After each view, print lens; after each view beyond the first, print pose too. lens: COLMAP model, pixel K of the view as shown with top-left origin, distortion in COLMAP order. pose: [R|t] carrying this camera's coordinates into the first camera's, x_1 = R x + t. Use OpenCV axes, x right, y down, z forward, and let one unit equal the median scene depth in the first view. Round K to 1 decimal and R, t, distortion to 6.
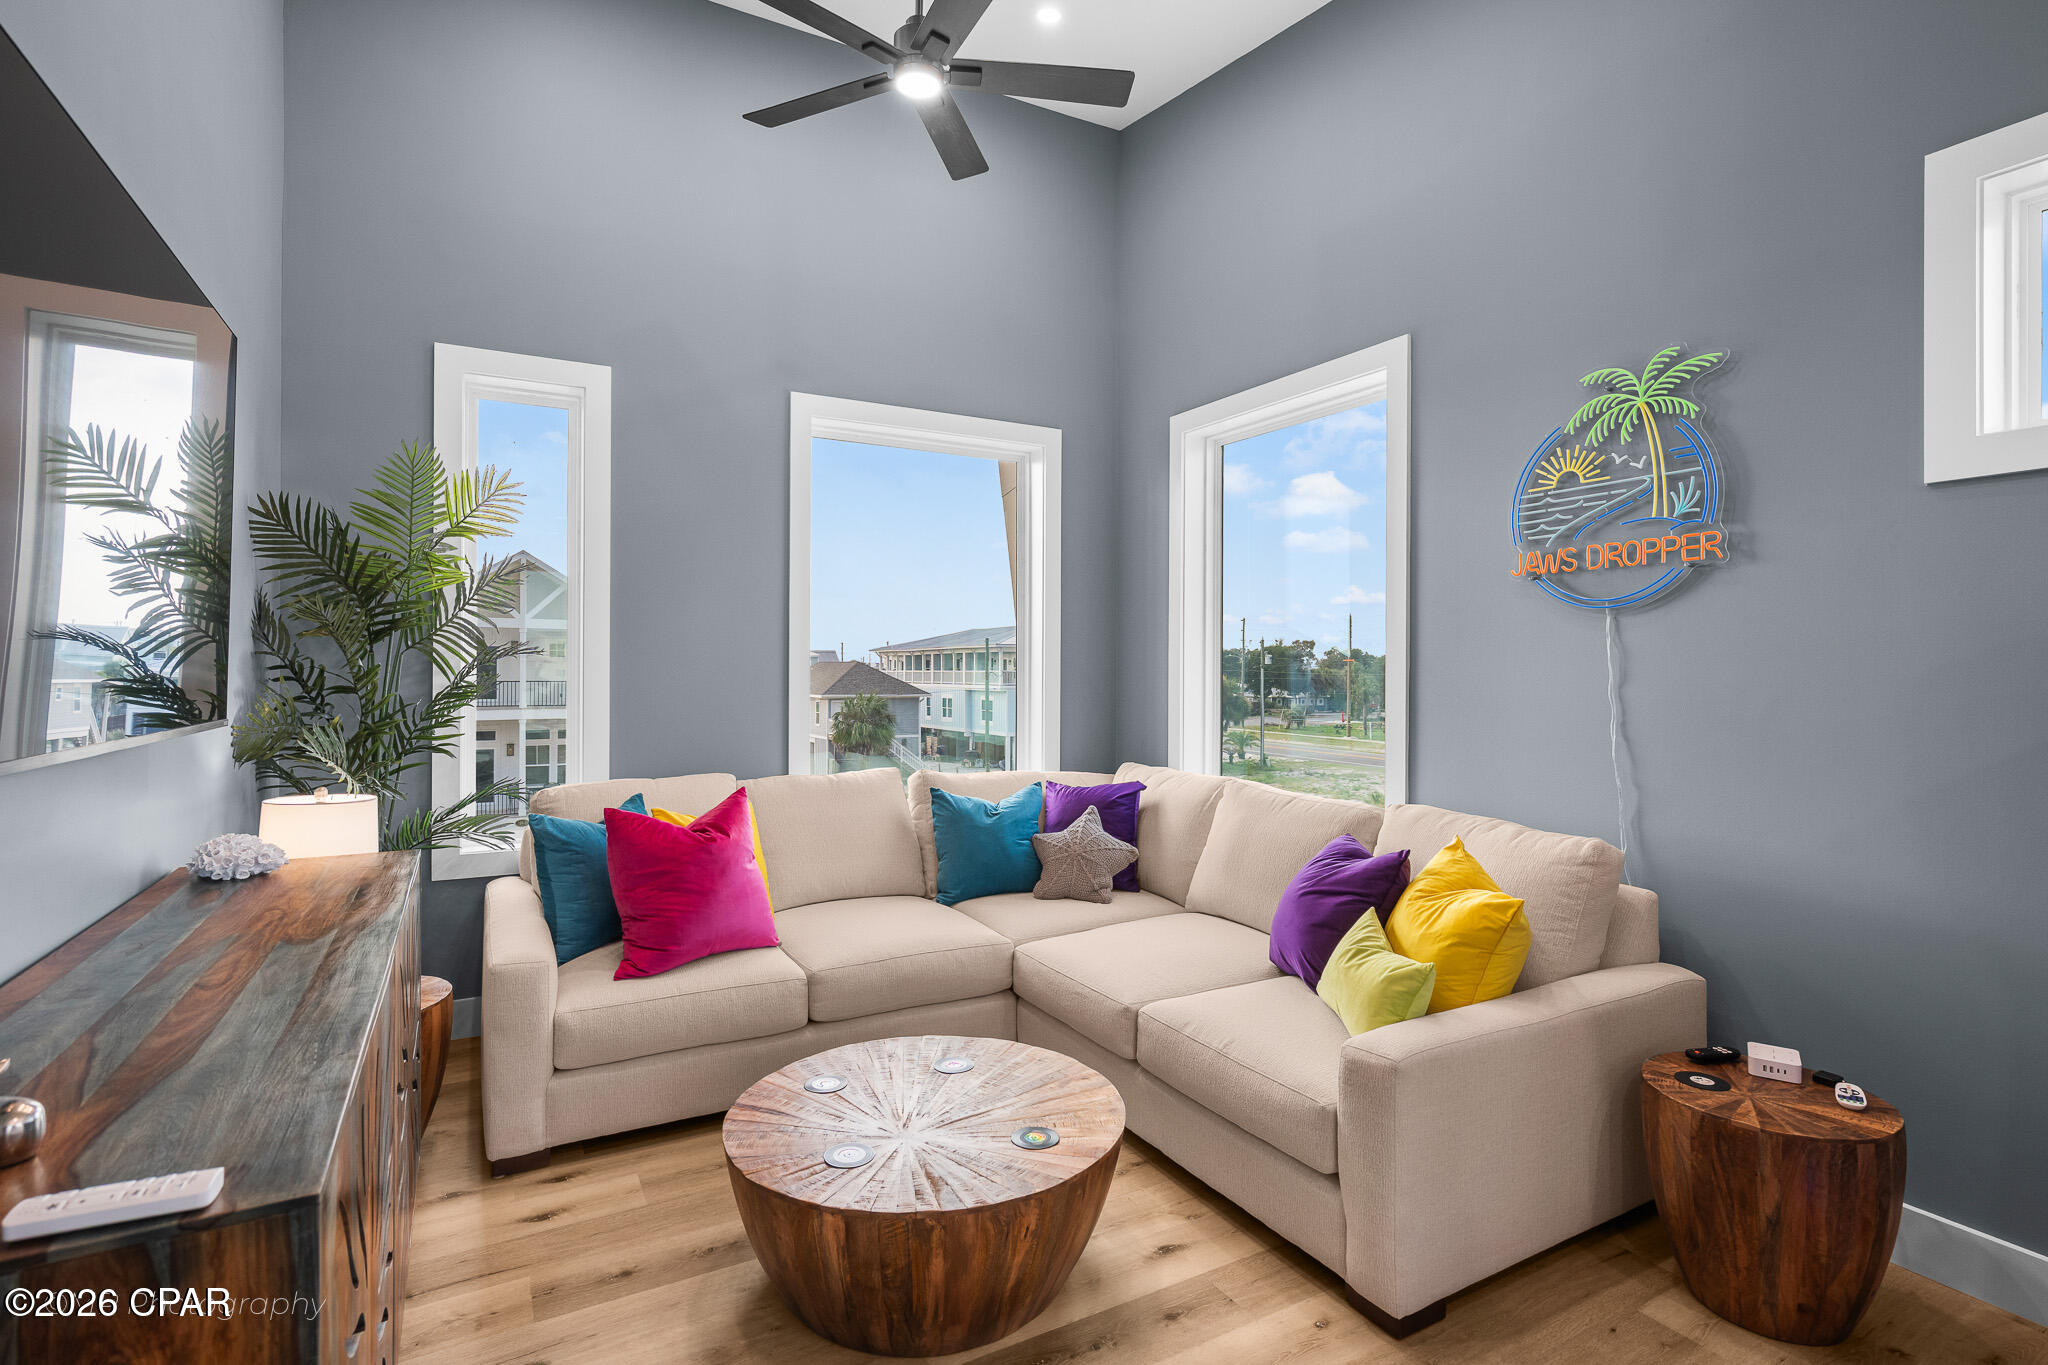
lens RADIAL K [[1013.6, 0, 1029.4], [0, 1013.6, 673.8], [0, 0, 1]] dist [-0.005536, 0.005935]
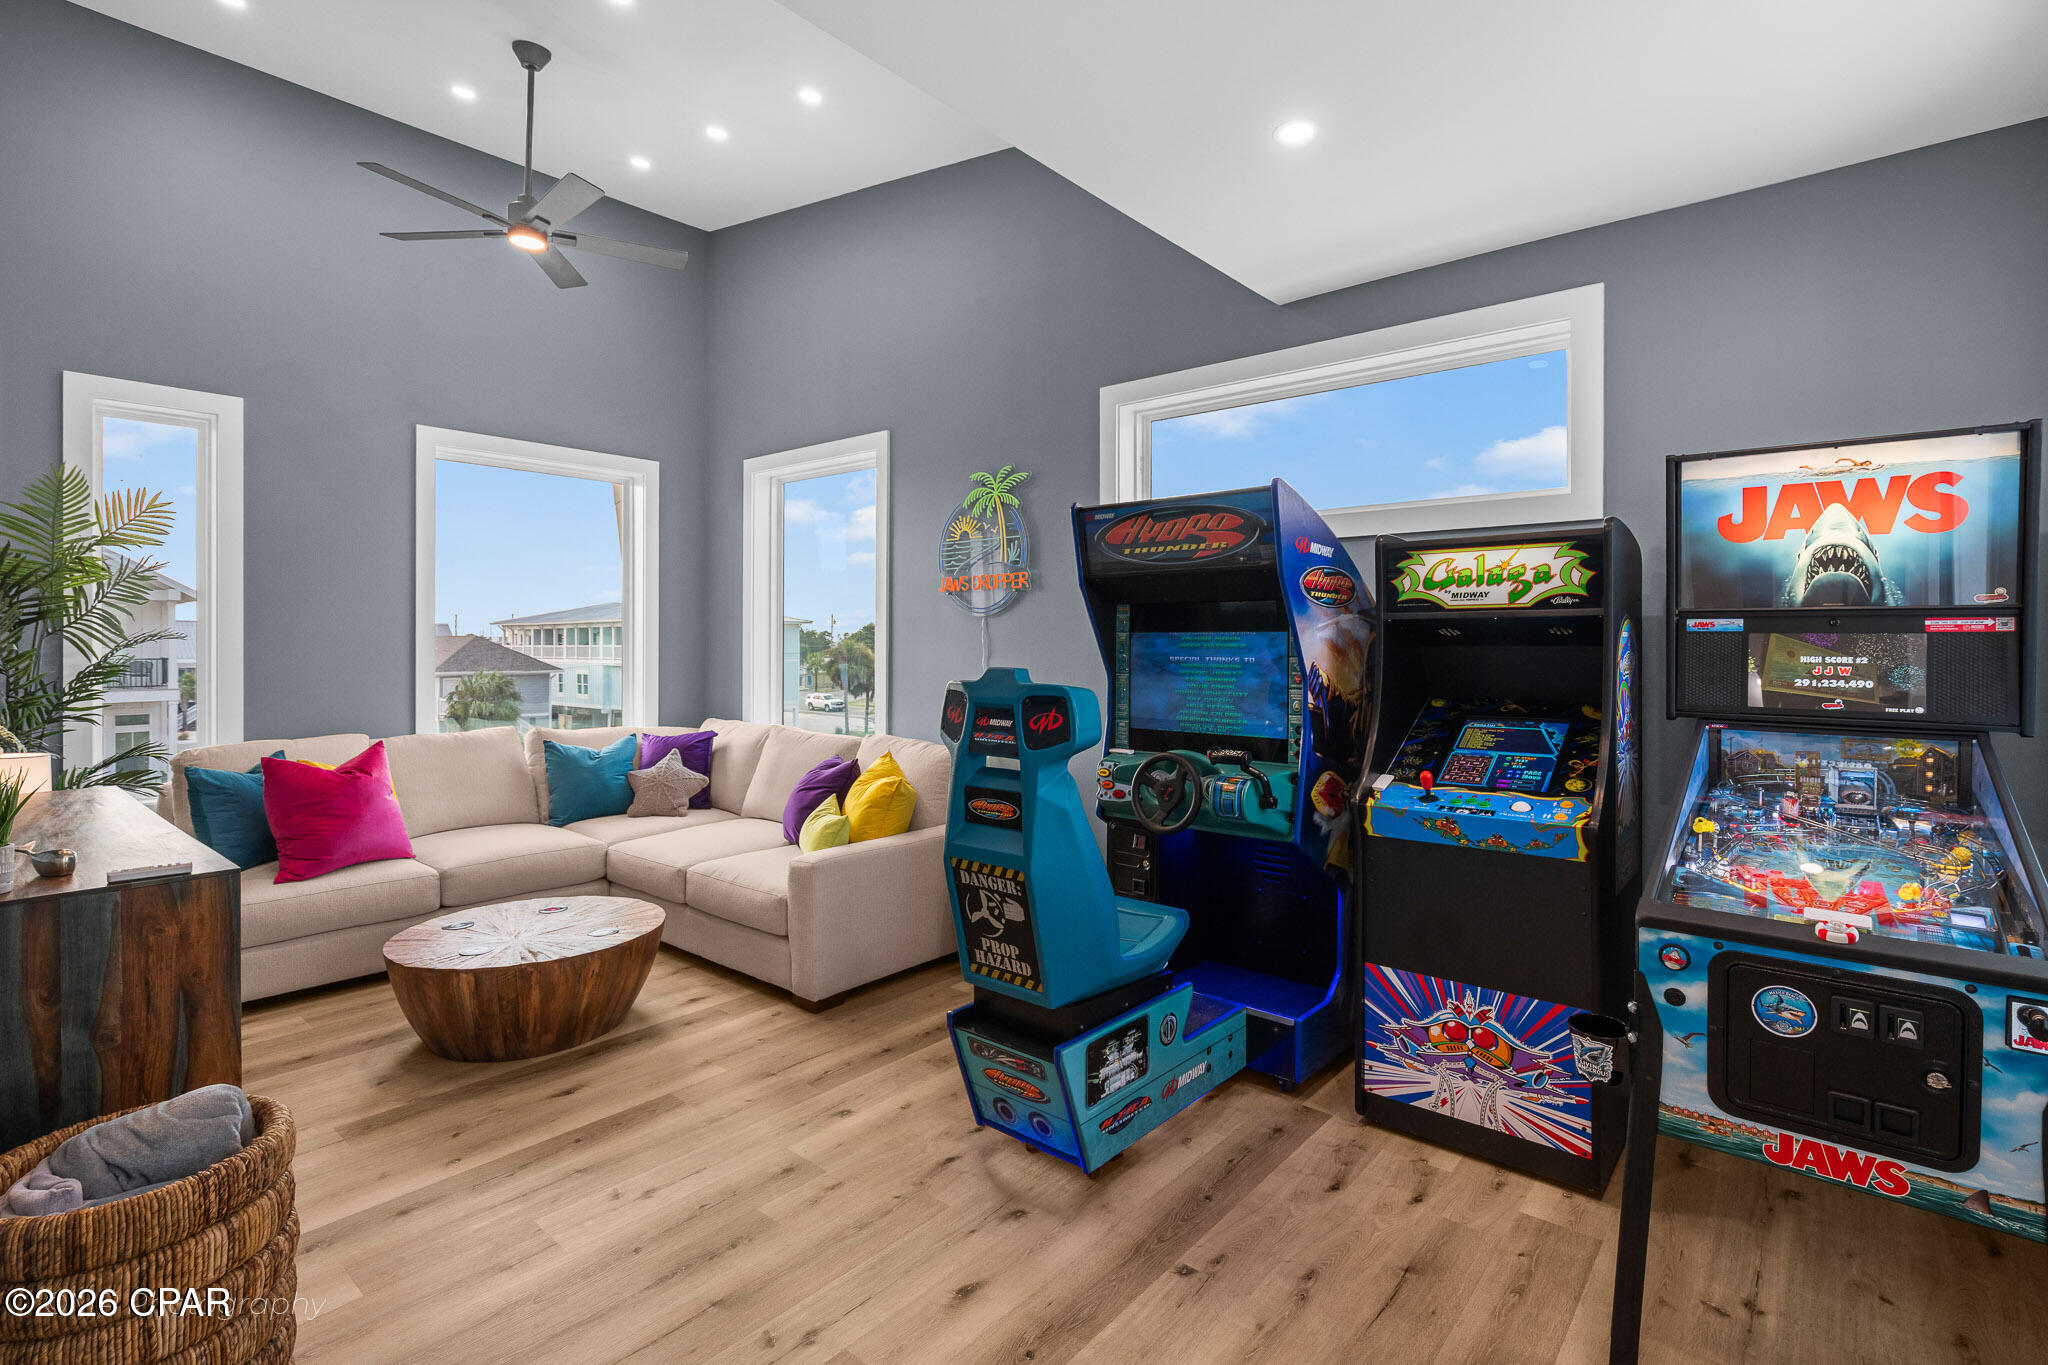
lens RADIAL K [[950.5, 0, 1029.5], [0, 950.5, 648.9], [0, 0, 1]] dist [0.000517, -0.001015]
pose [[0.936218, -0.004215, 0.351393, 0.077651], [0.003760, 0.999991, 0.001977, -0.007138], [-0.351399, -0.000529, 0.936226, -0.484009]]
